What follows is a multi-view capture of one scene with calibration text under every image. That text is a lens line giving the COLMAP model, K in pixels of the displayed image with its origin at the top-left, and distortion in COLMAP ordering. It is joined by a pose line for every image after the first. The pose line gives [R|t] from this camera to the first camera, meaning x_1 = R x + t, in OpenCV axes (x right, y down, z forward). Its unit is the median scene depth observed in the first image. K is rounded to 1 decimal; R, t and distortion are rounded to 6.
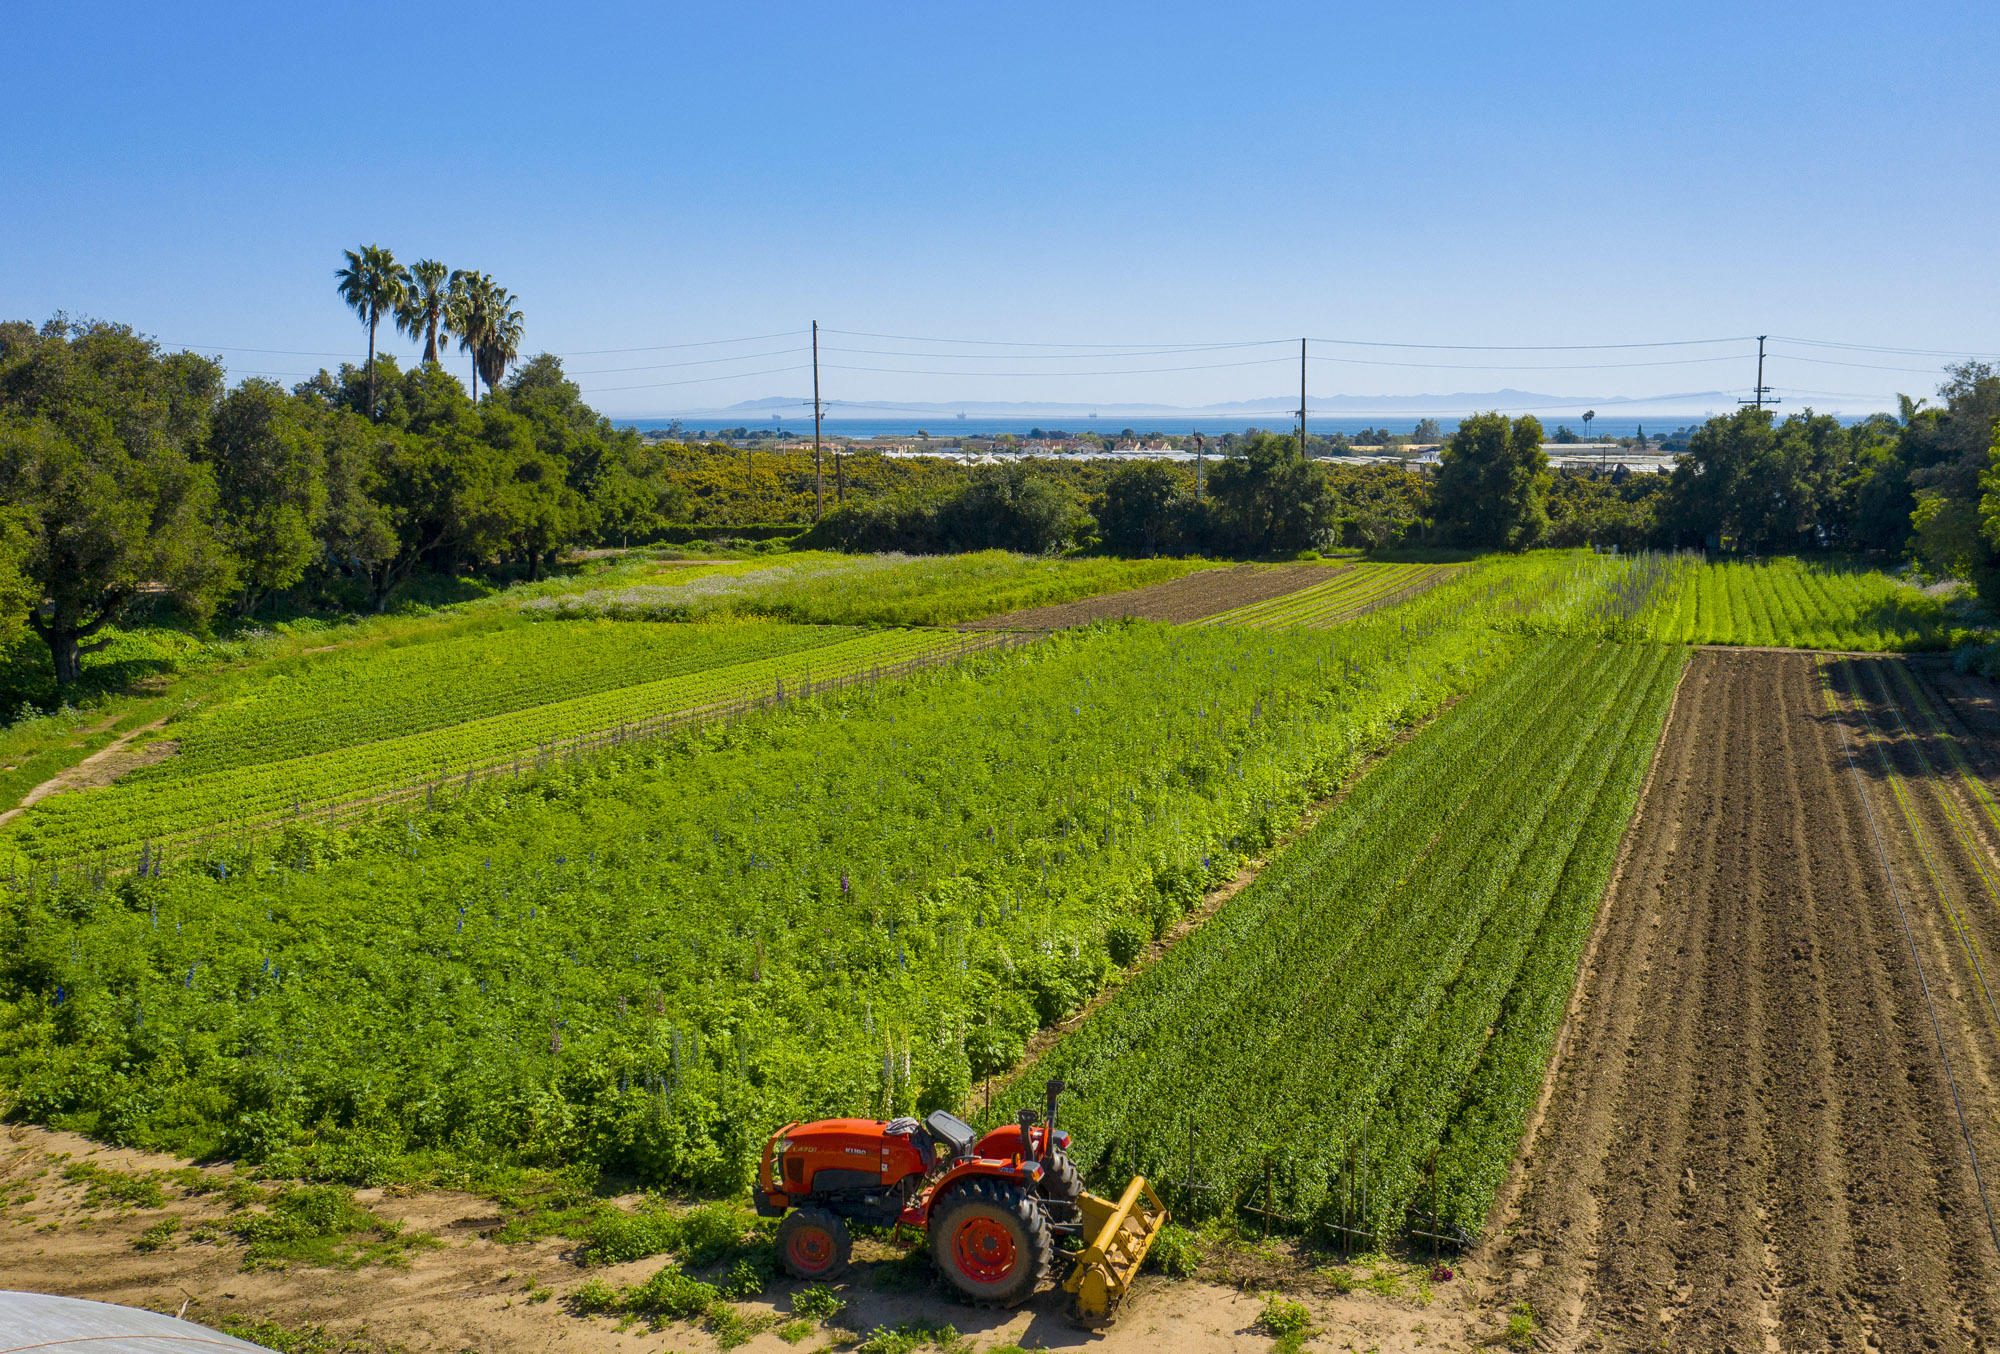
lens RADIAL K [[1625.4, 0, 983.8], [0, 1625.4, 697.4], [0, 0, 1]] dist [-0.035500, 0.030403]
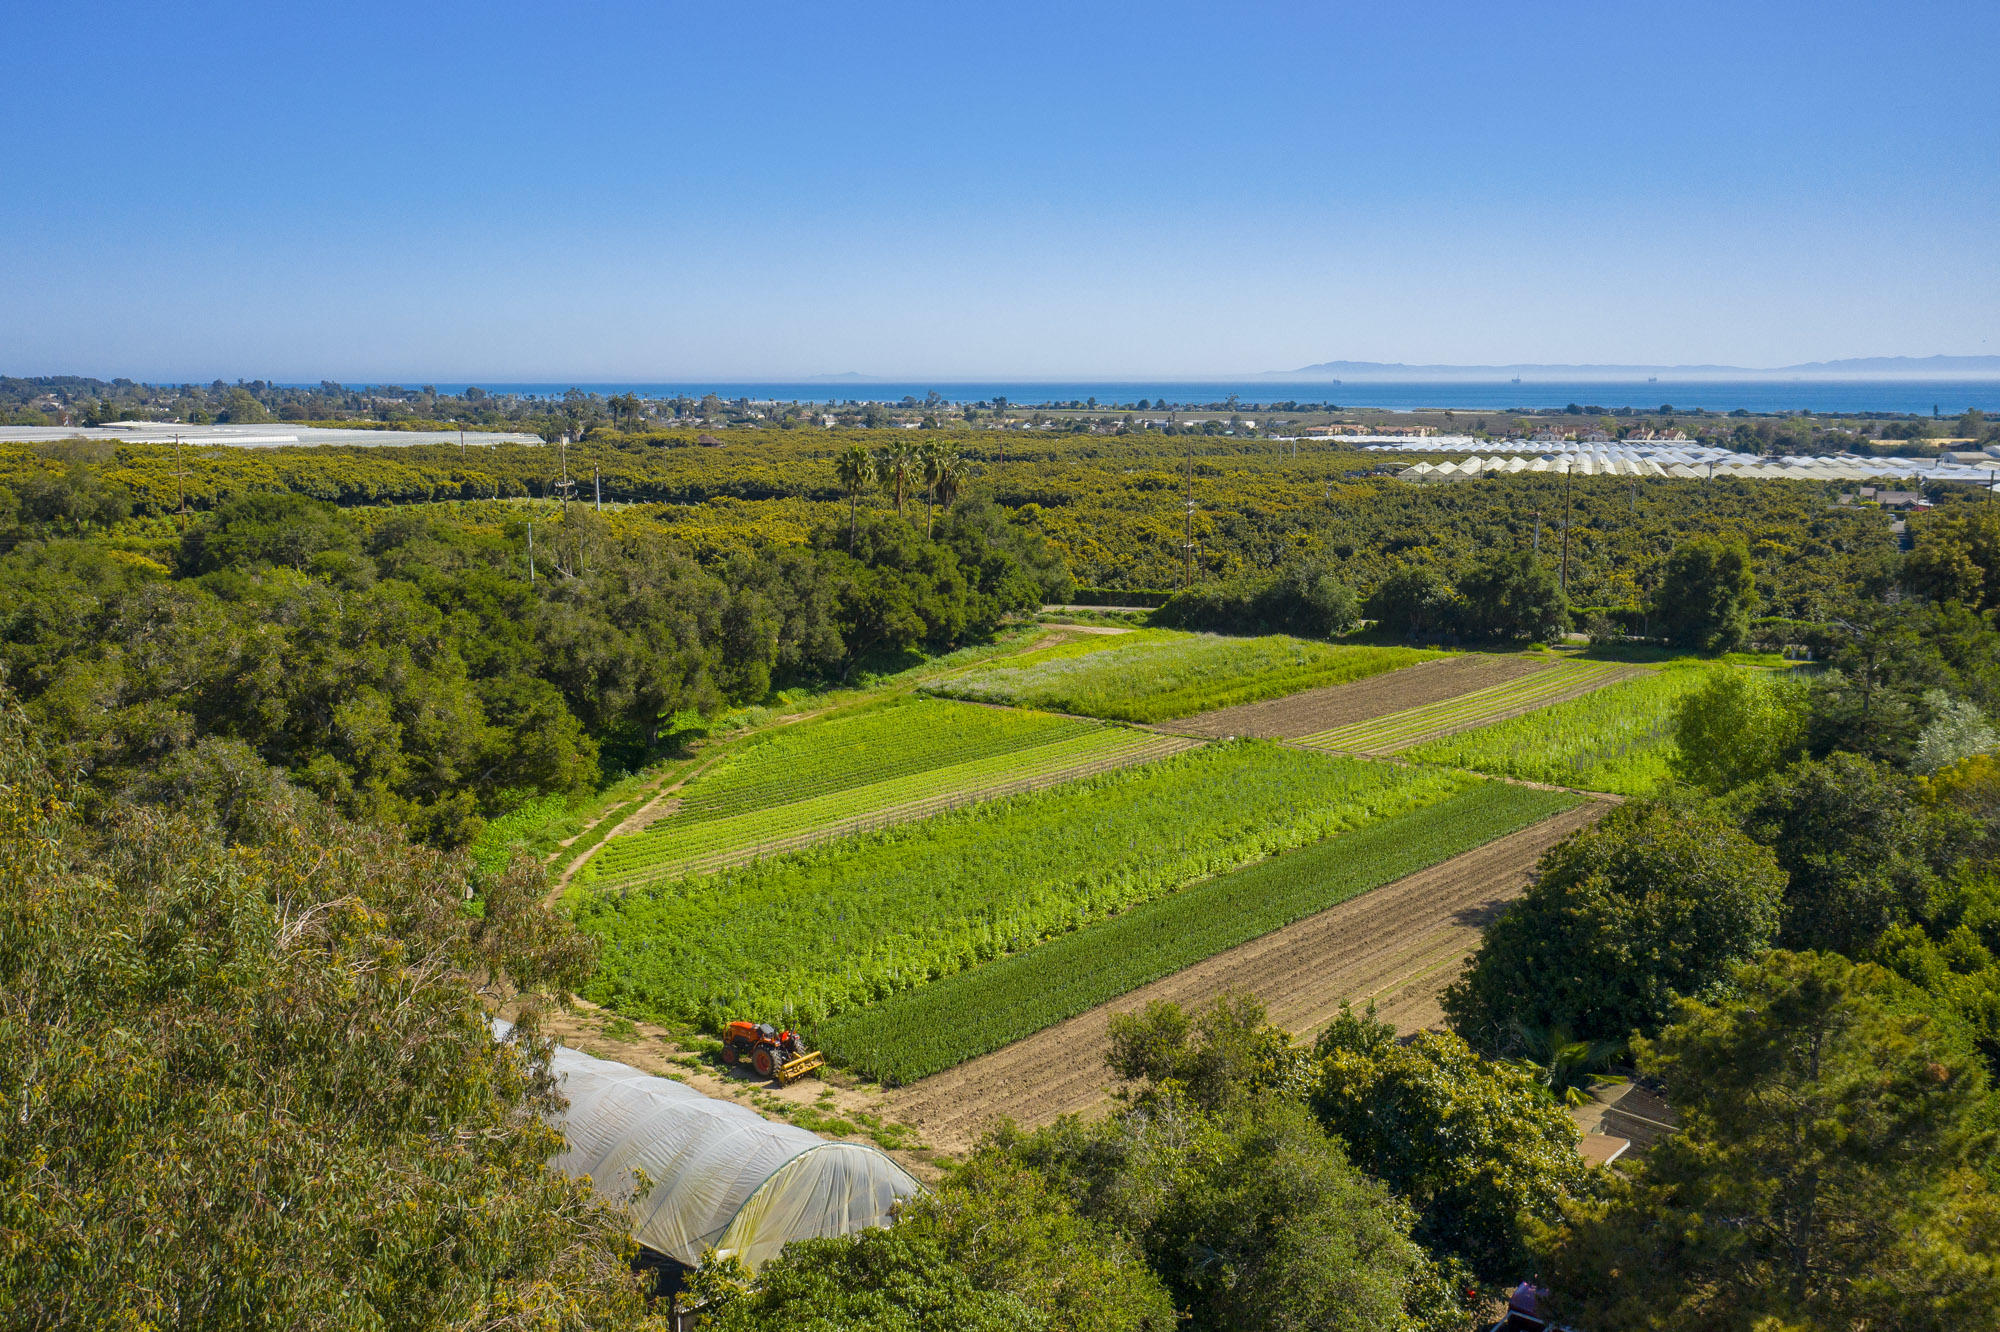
lens RADIAL K [[1625.4, 0, 1011.5], [0, 1625.4, 655.0], [0, 0, 1]] dist [-0.035500, 0.030403]
pose [[0.929227, 0.065754, -0.363613, 0.393764], [-0.051036, 0.997447, 0.049950, -0.174524], [0.365969, -0.027857, 0.930210, -0.481457]]
